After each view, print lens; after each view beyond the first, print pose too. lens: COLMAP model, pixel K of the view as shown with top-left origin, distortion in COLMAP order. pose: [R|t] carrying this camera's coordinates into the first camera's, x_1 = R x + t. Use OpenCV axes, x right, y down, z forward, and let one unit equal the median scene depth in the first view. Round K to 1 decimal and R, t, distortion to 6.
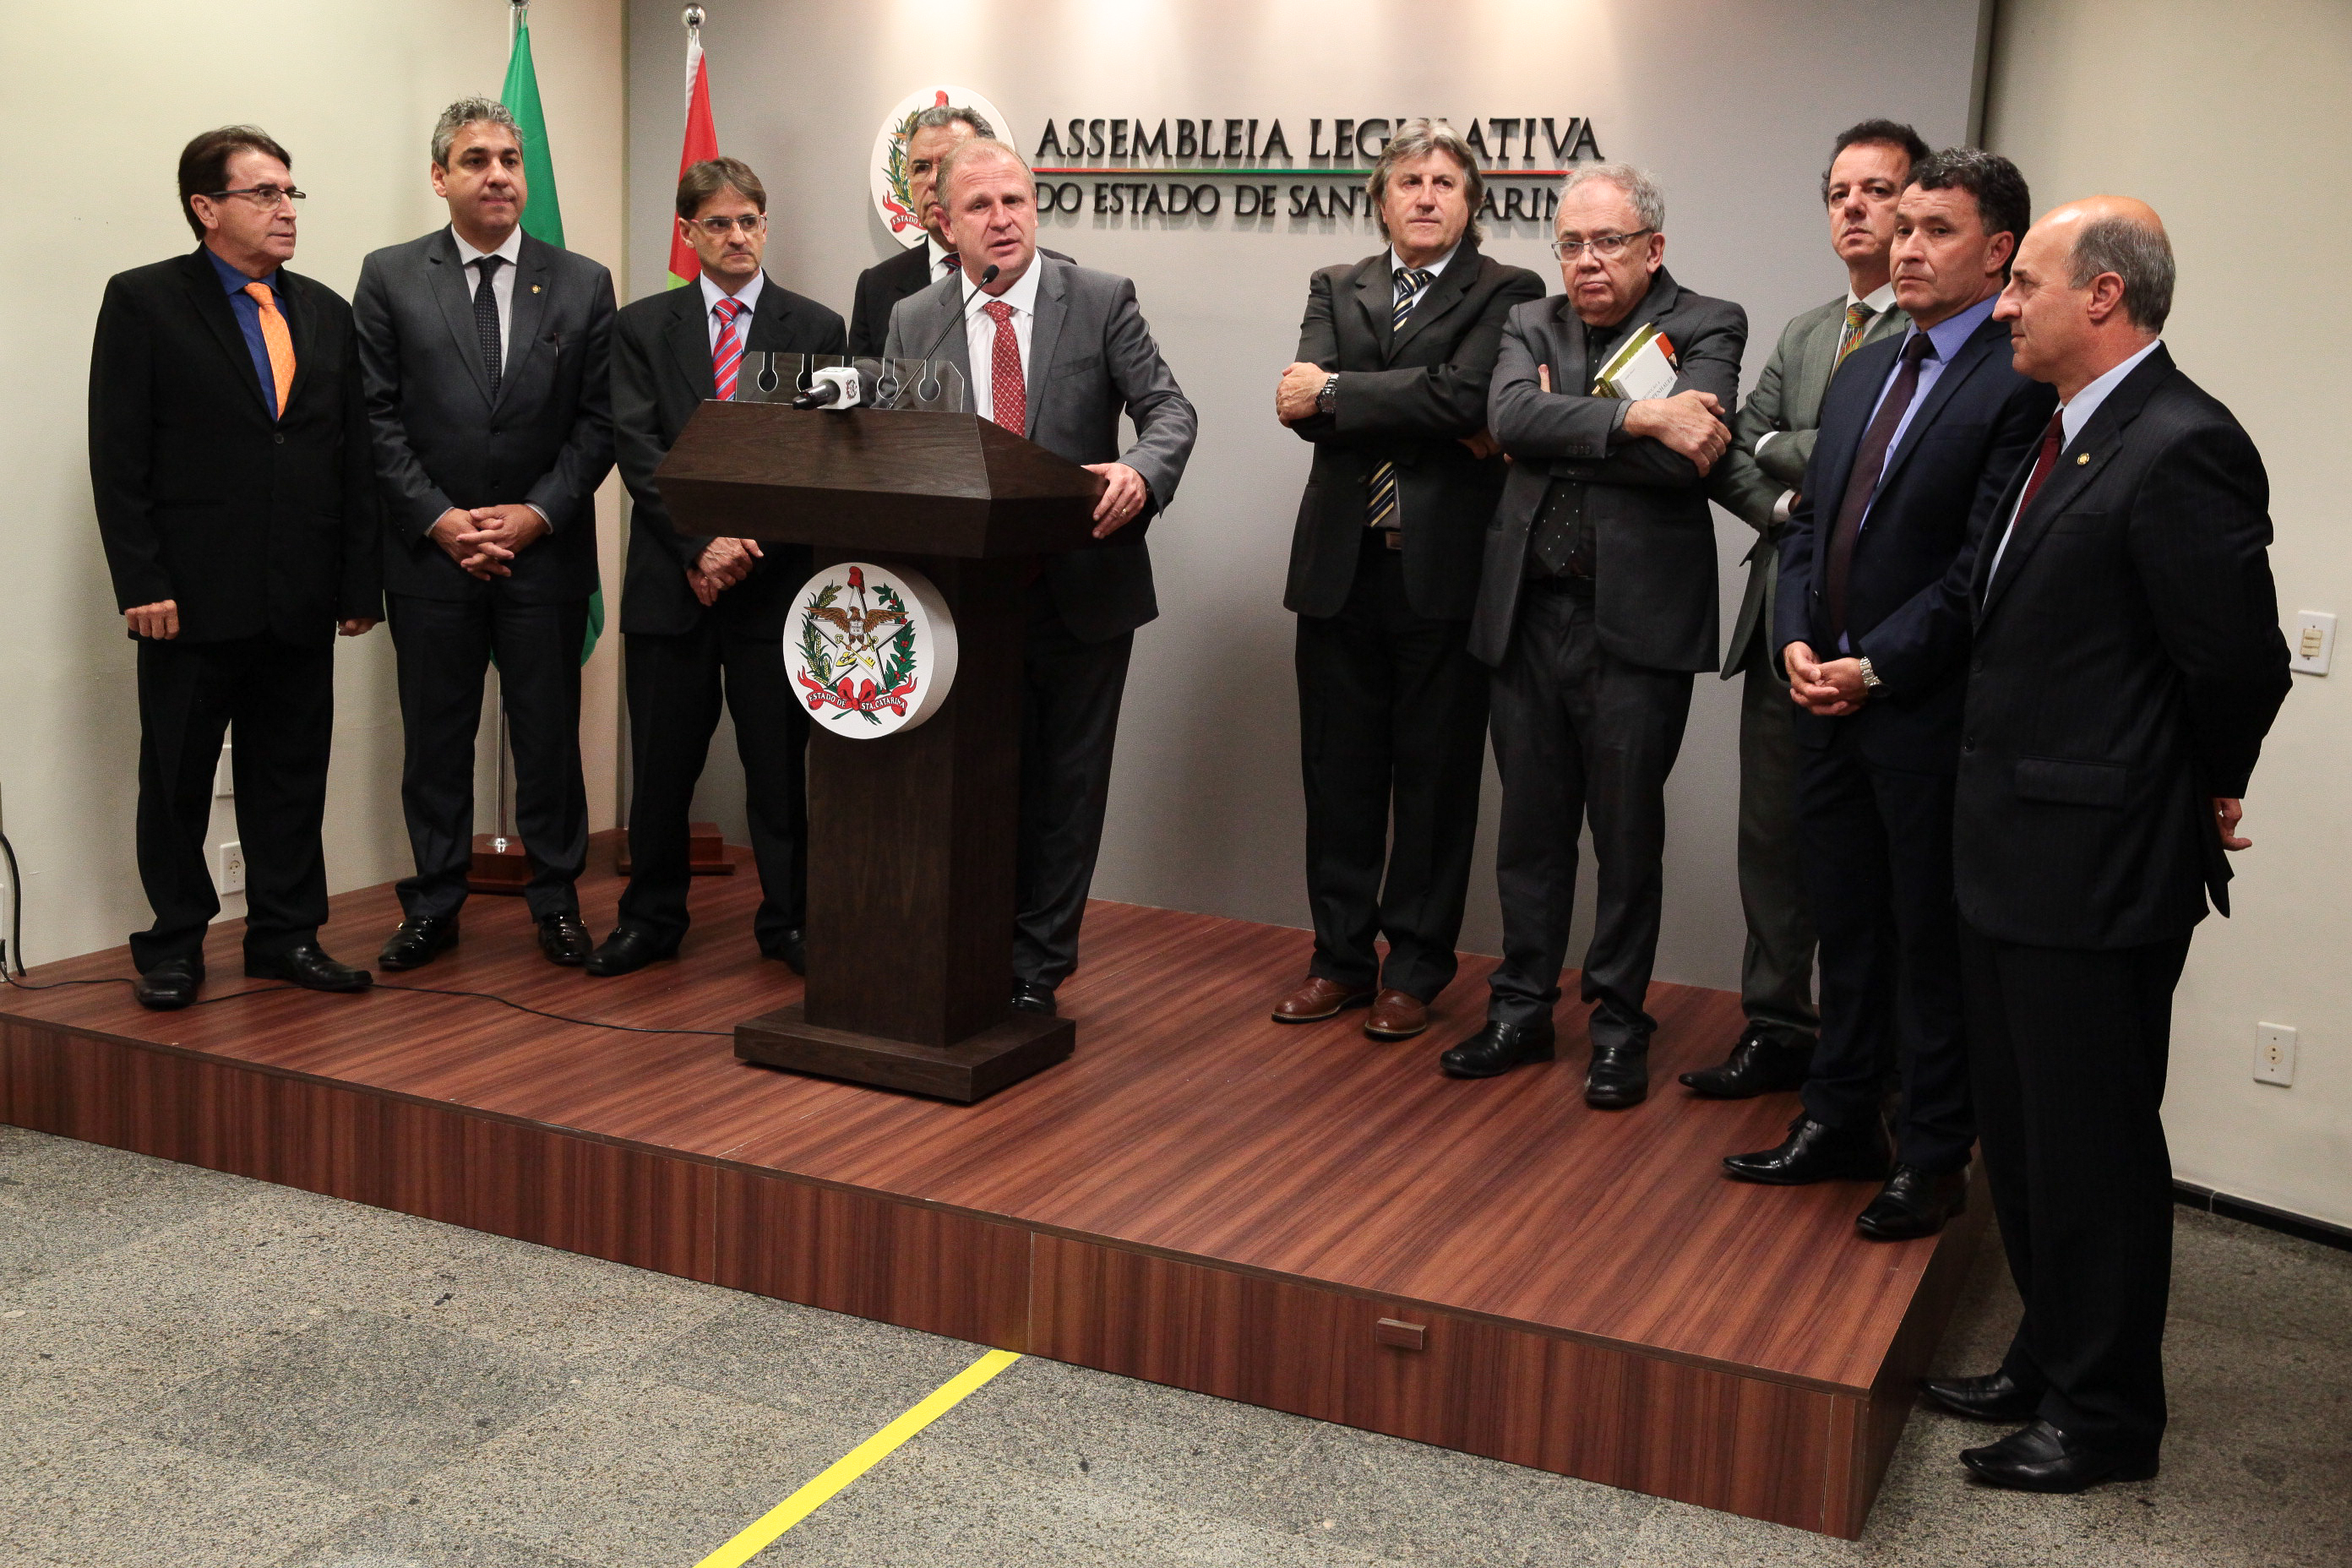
lens RADIAL K [[2486.1, 0, 1176.0], [0, 2486.1, 784.0], [0, 0, 1]] dist [0.009576, 0.032905]
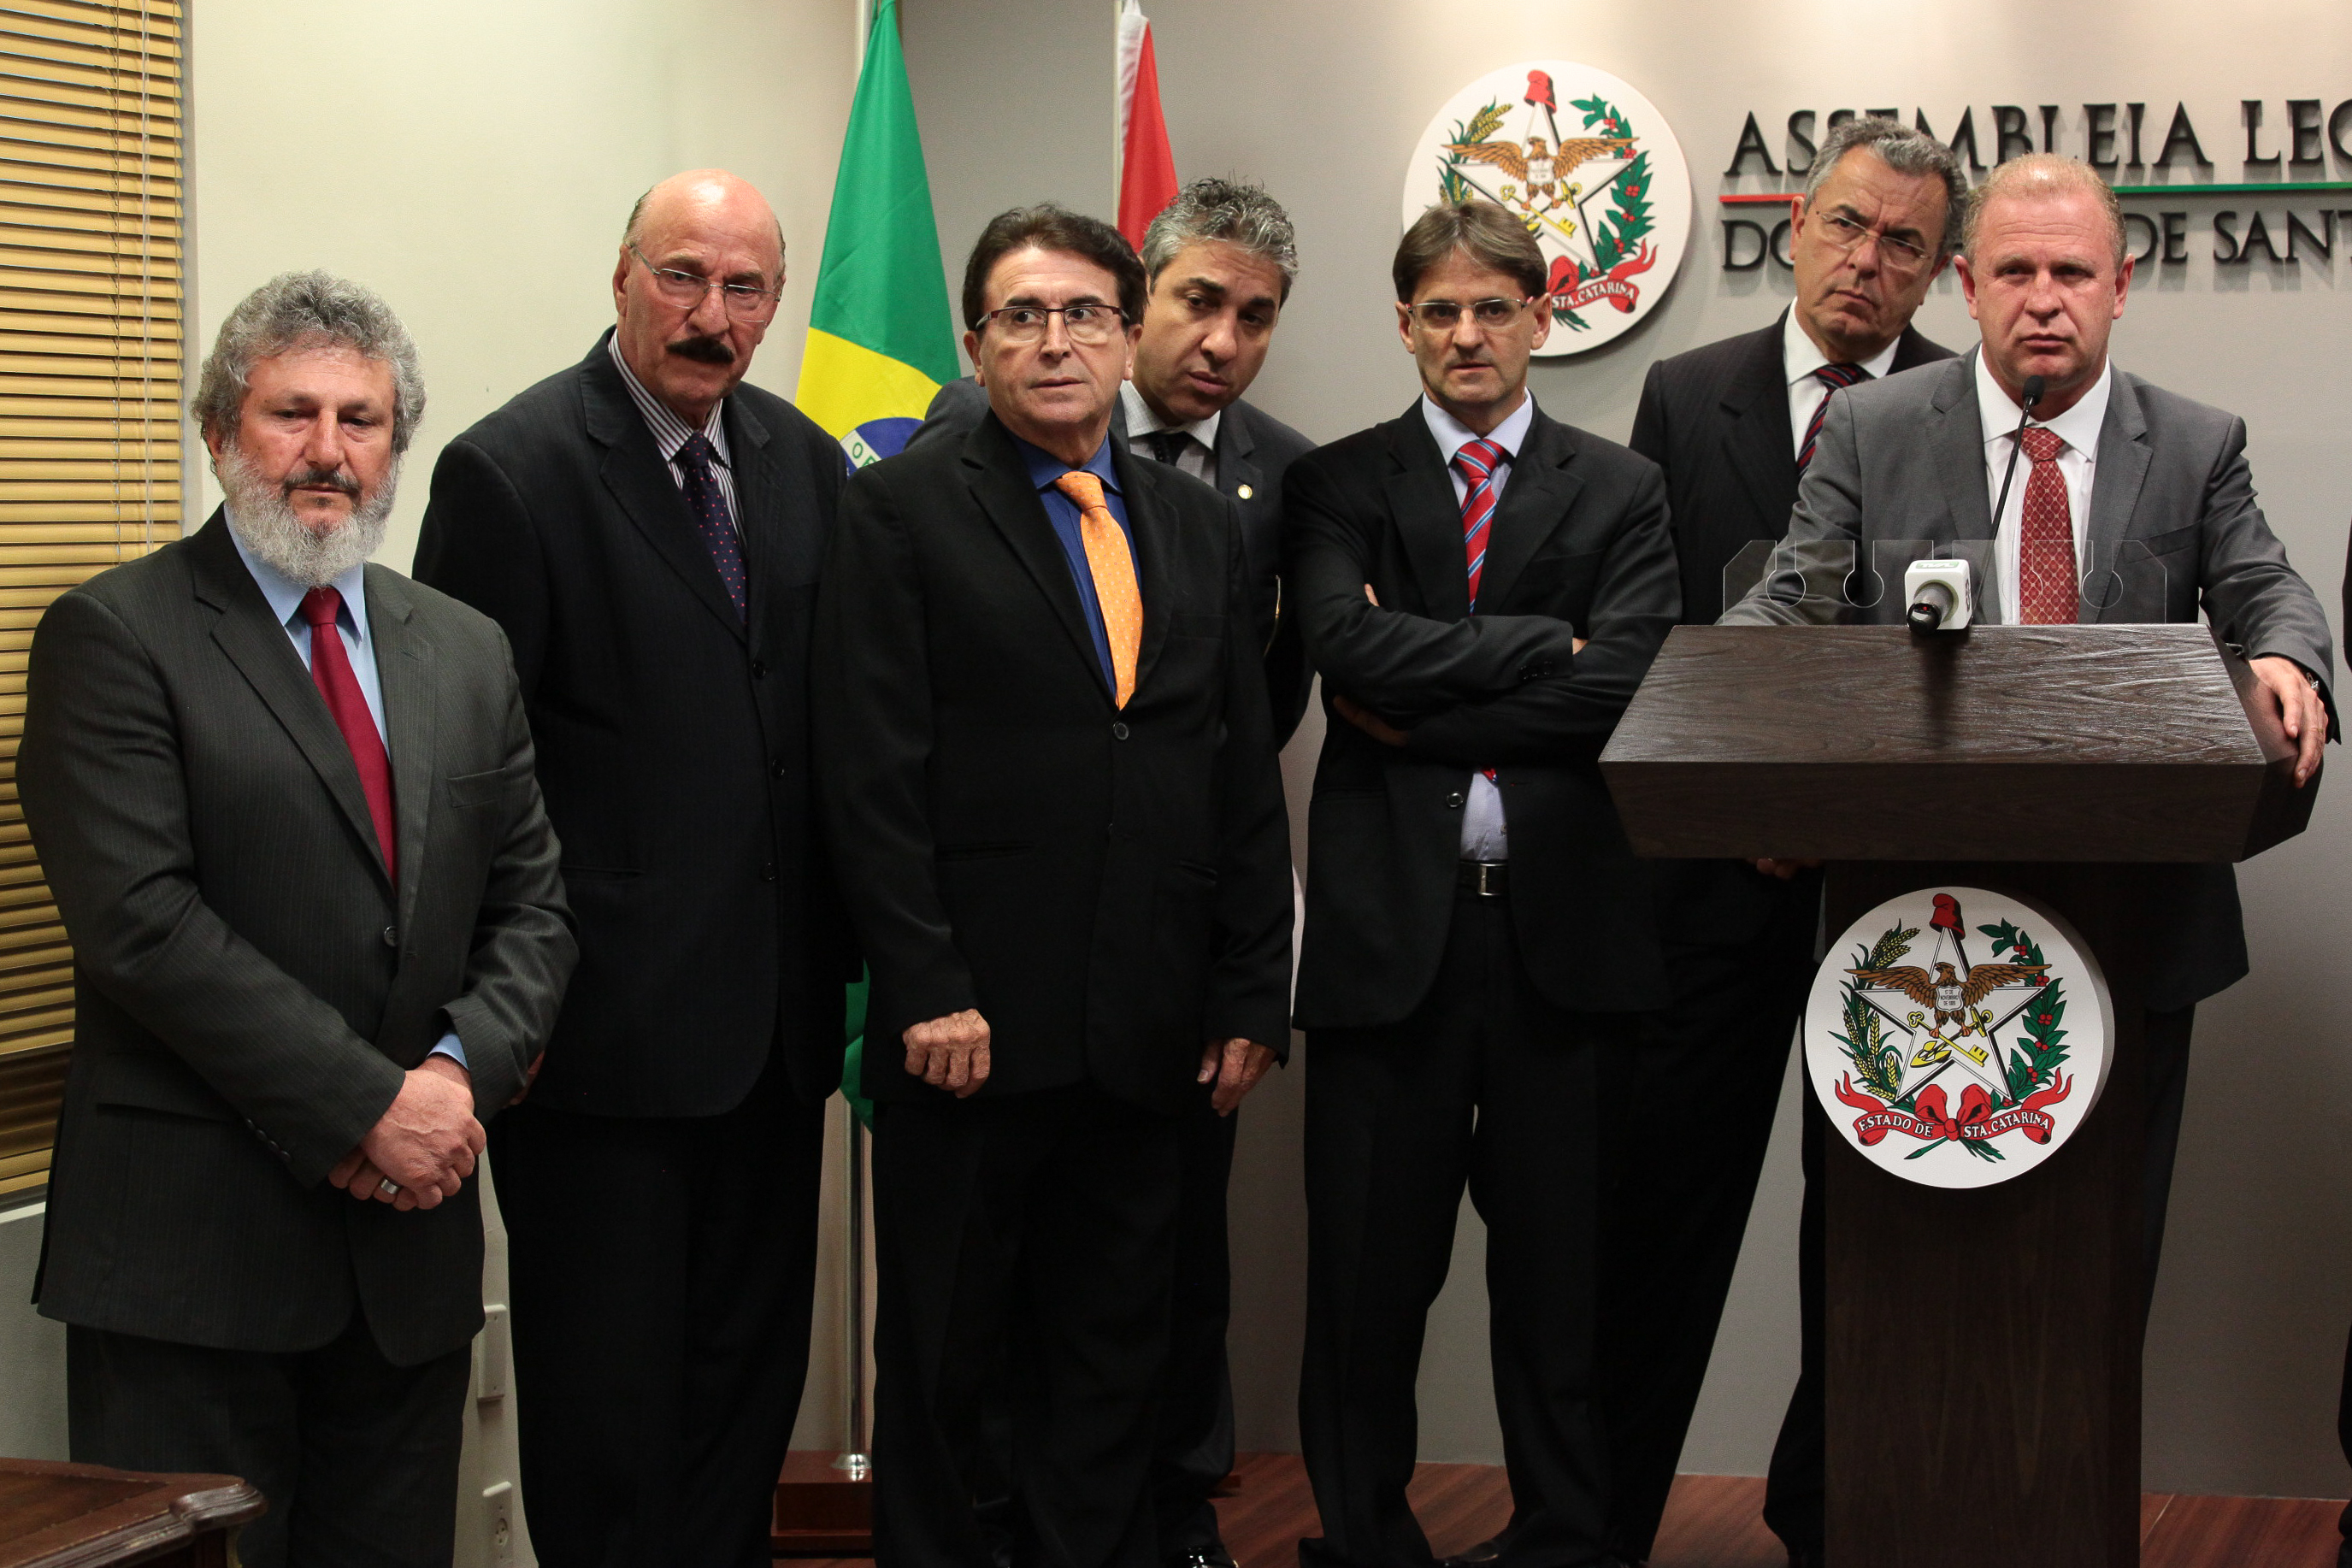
lens RADIAL K [[5108.5, 0, 1295.8], [0, 5108.5, 781.1], [0, 0, 1]] dist [-0.296969, 0.612965]
pose [[0.988701, -0.060008, 0.137368, -0.430716], [0.075009, 0.991451, -0.106762, 0.002269], [-0.129787, 0.115859, 0.984750, -0.154669]]
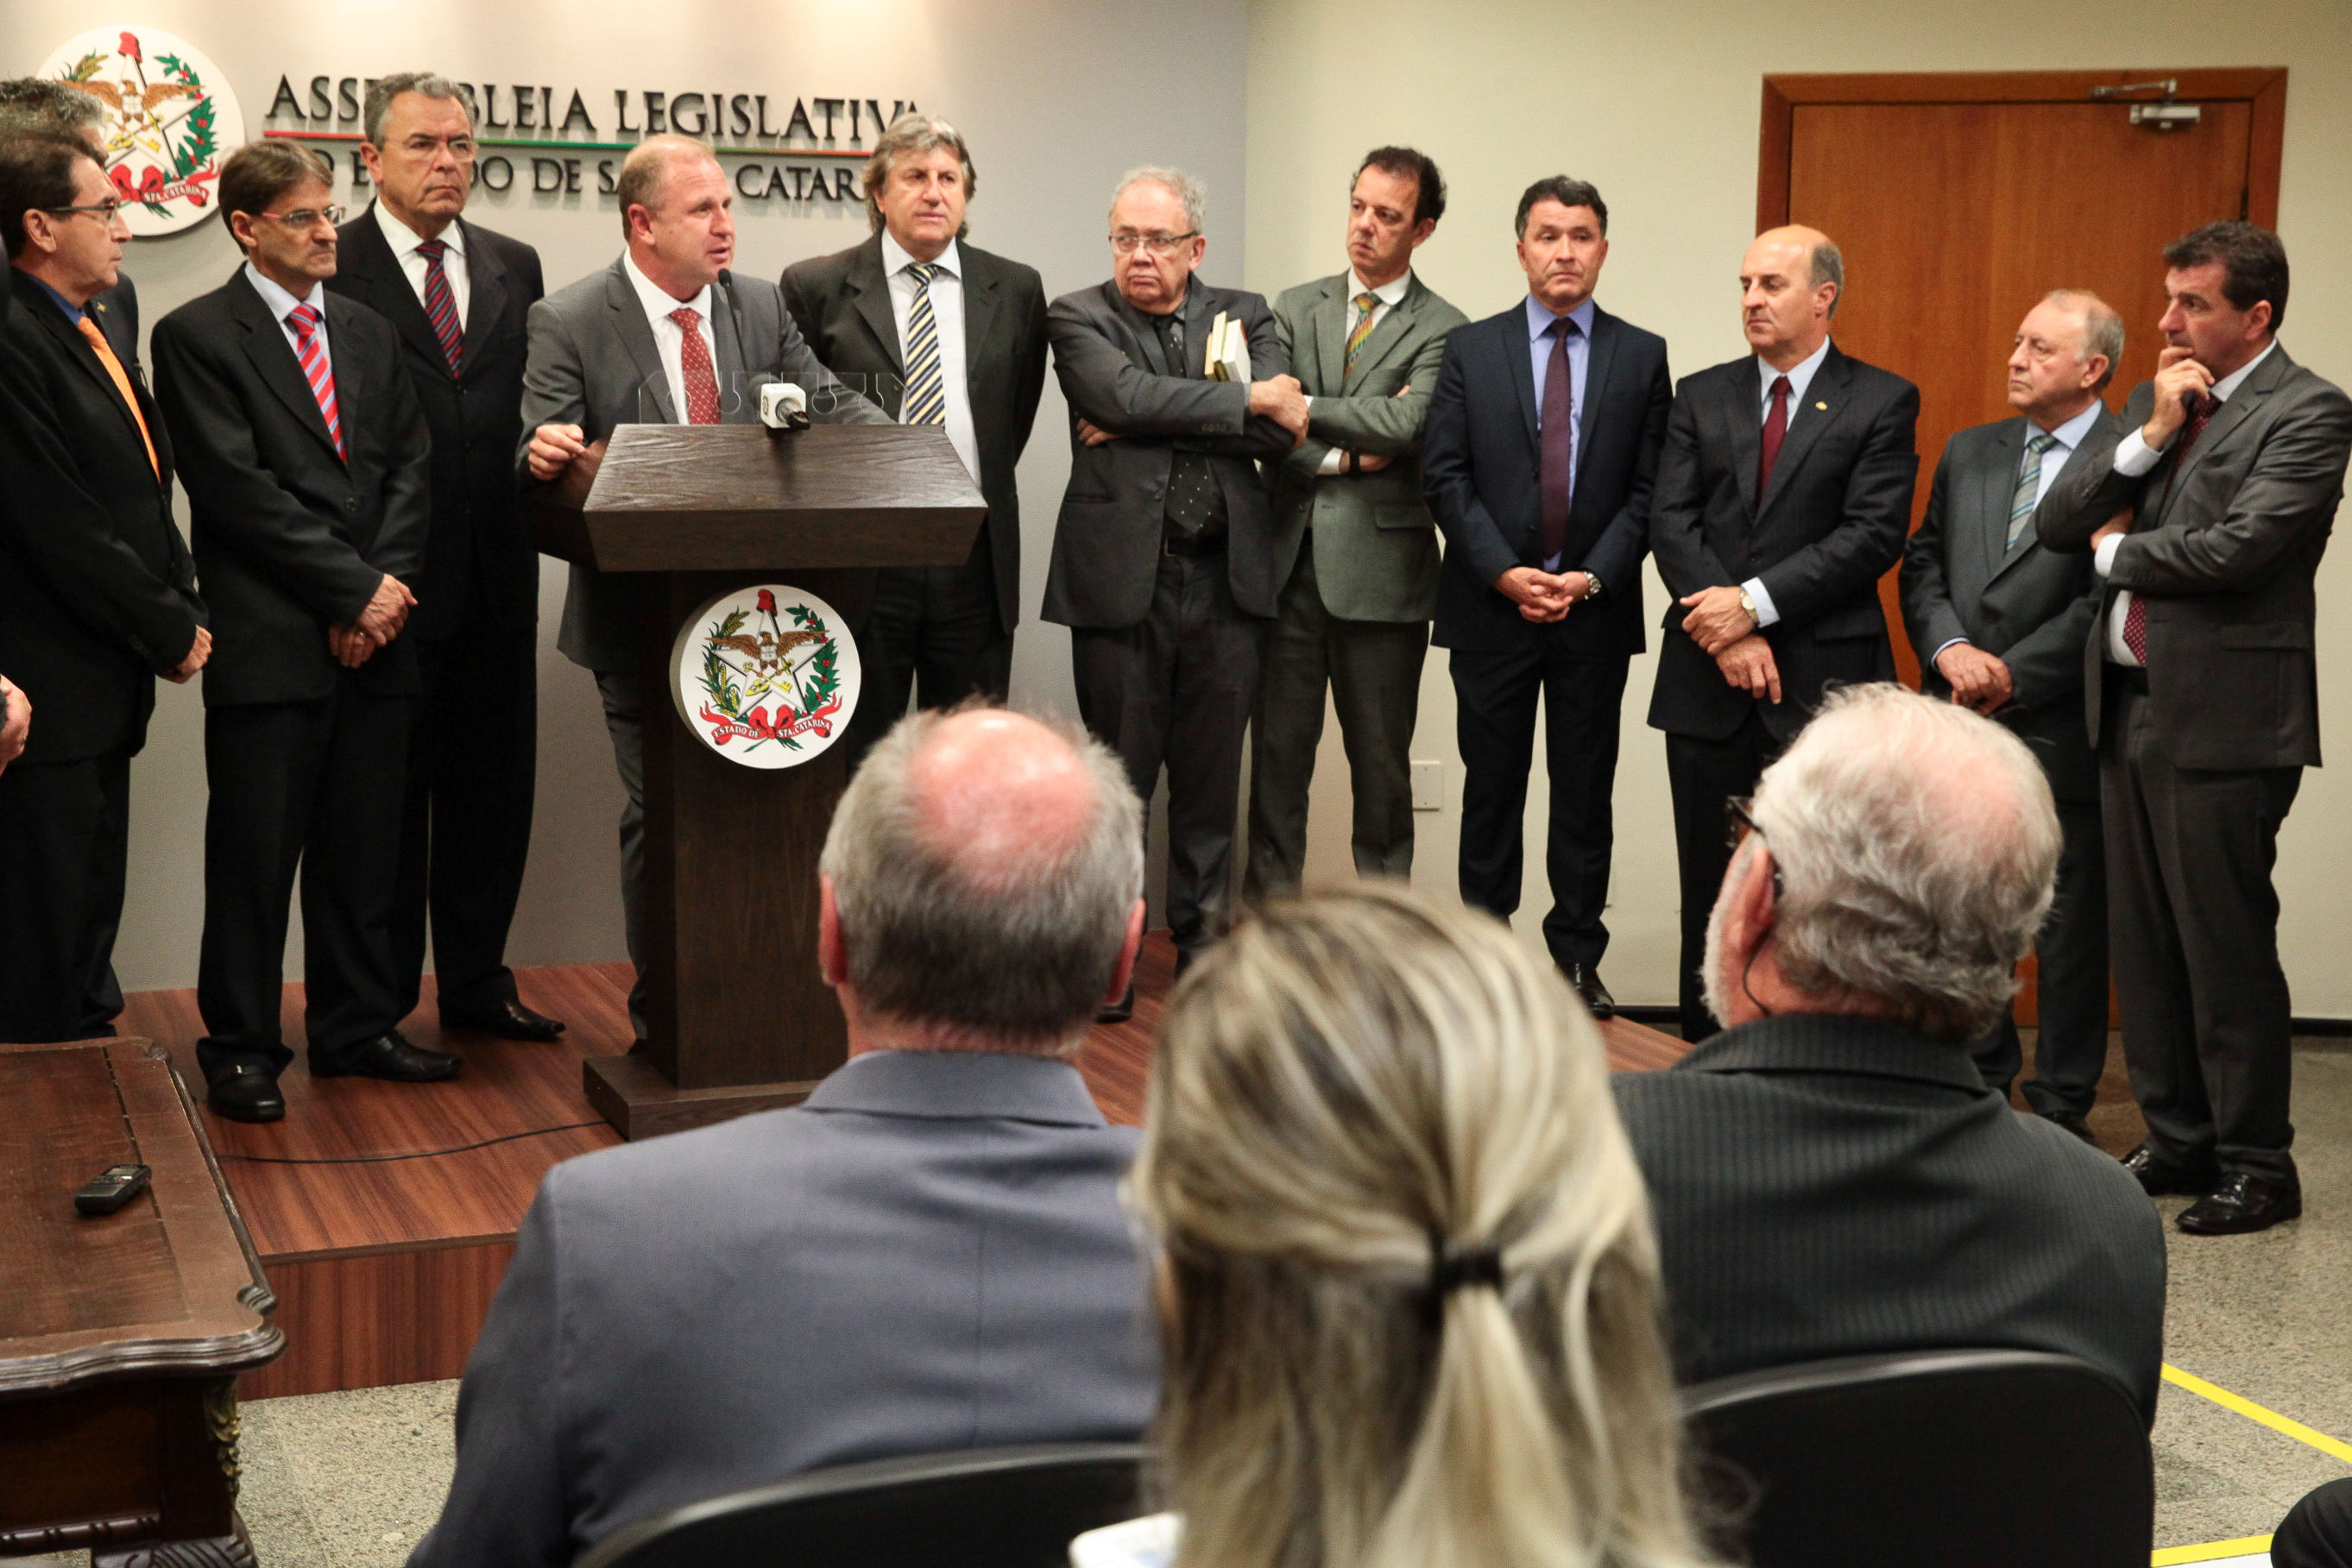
lens RADIAL K [[3314.5, 0, 1176.0], [0, 3314.5, 784.0], [0, 0, 1]] dist [0.012246, 0.490701]
pose [[0.688299, -0.131885, 0.713338, -0.918653], [0.140984, 0.988905, 0.046797, -0.049447], [-0.711595, 0.068359, 0.699256, -0.002411]]
